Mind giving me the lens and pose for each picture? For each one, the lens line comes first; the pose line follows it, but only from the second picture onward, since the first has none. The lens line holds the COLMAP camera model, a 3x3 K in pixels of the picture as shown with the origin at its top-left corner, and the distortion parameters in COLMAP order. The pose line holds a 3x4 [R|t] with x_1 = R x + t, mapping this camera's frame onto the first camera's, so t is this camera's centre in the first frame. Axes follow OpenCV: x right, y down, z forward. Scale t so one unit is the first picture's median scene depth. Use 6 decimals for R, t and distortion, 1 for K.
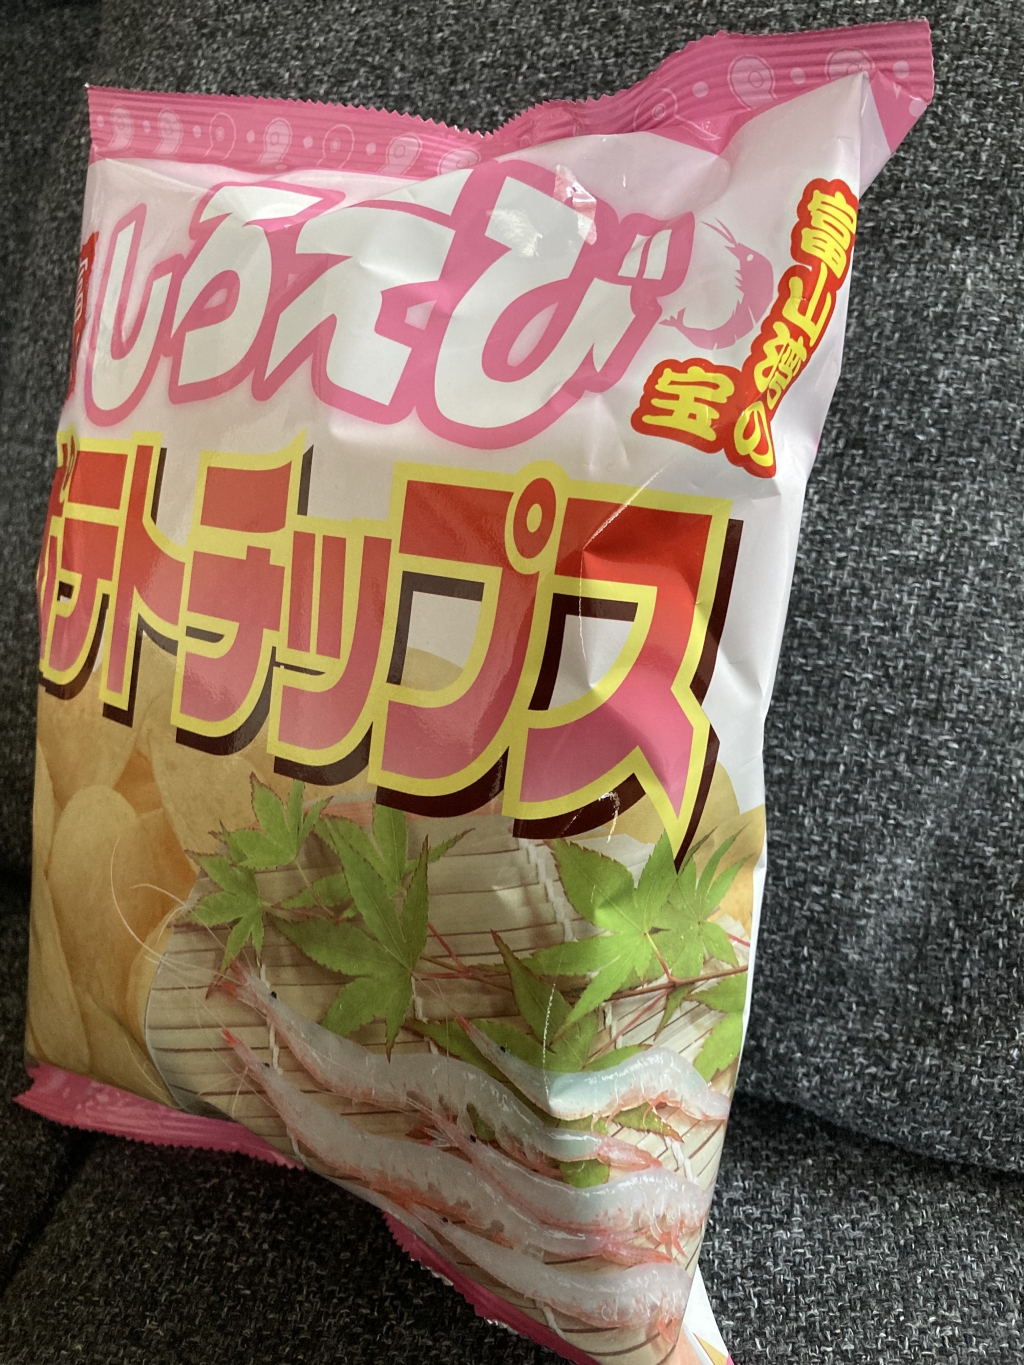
lens RADIAL K [[1210.7, 0, 512.0], [0, 1210.7, 682.5], [0, 0, 1]] dist [0.043604, -0.079905]
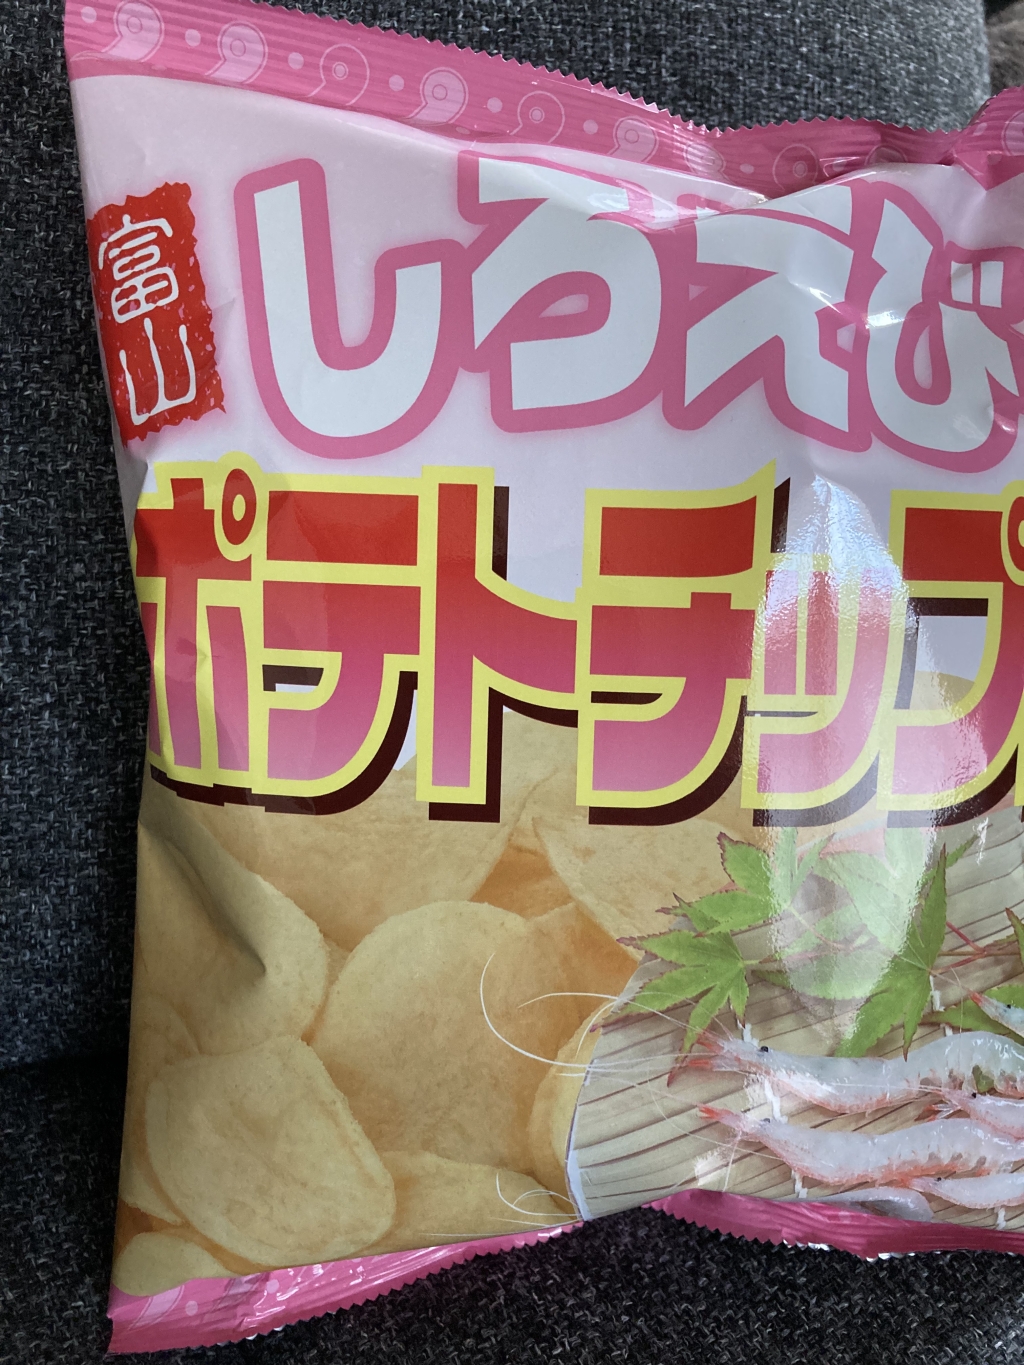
lens RADIAL K [[1210.7, 0, 512.0], [0, 1210.7, 682.5], [0, 0, 1]] dist [0.043604, -0.079905]
pose [[0.743119, -0.191597, 0.641143, -0.889927], [0.141024, 0.981455, 0.129841, -0.178577], [-0.654130, -0.006071, 0.756358, 0.395114]]
